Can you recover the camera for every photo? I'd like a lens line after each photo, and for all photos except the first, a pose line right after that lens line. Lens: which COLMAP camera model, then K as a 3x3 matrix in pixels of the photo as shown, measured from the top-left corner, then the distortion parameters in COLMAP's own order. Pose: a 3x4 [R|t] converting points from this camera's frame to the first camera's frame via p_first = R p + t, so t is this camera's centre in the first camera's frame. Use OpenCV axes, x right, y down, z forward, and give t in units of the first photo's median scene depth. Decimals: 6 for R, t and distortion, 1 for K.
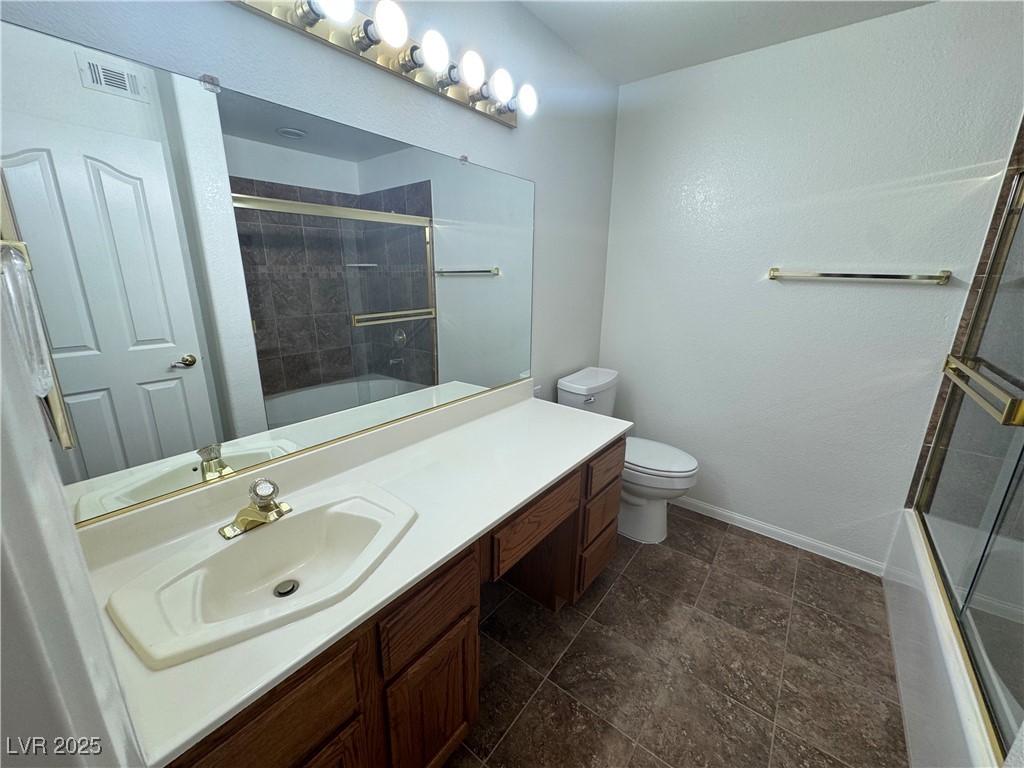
lens RADIAL K [[409.9, 0, 512.0], [0, 409.9, 384.0], [0, 0, 1]] dist [-0.000117, -0.000096]
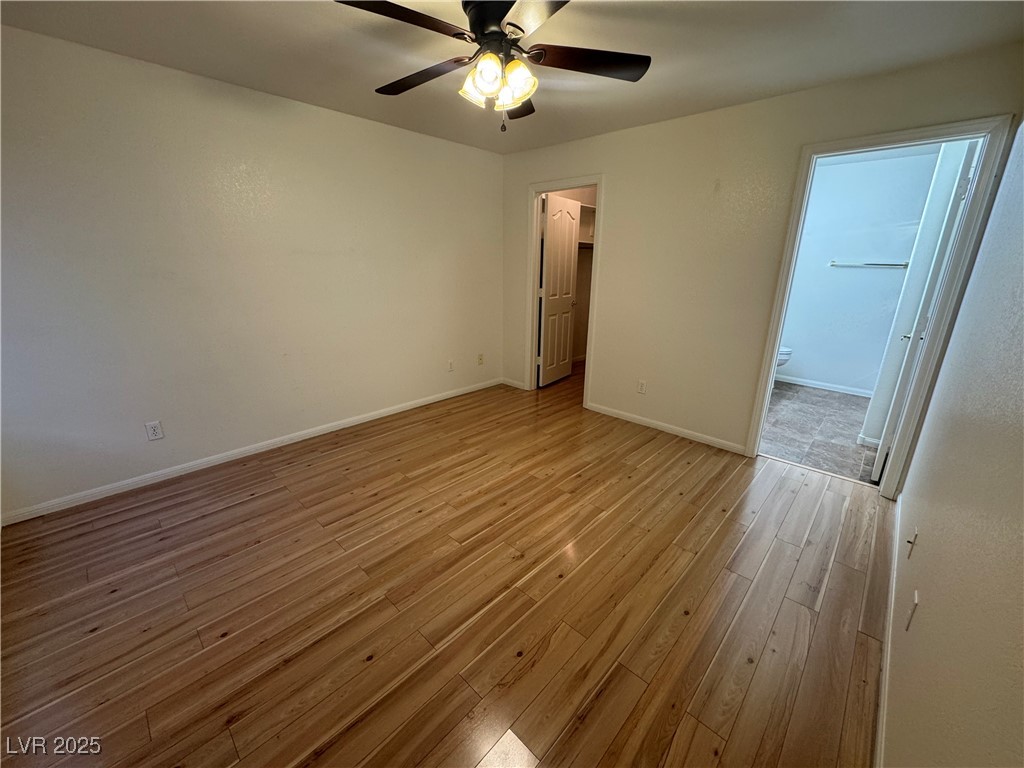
lens RADIAL K [[409.9, 0, 512.0], [0, 409.9, 384.0], [0, 0, 1]] dist [-0.000117, -0.000096]
pose [[0.995008, 0.023947, -0.096876, -1.030663], [-0.021508, 0.999427, 0.026144, 0.435197], [0.097446, -0.023930, 0.994953, -1.673631]]
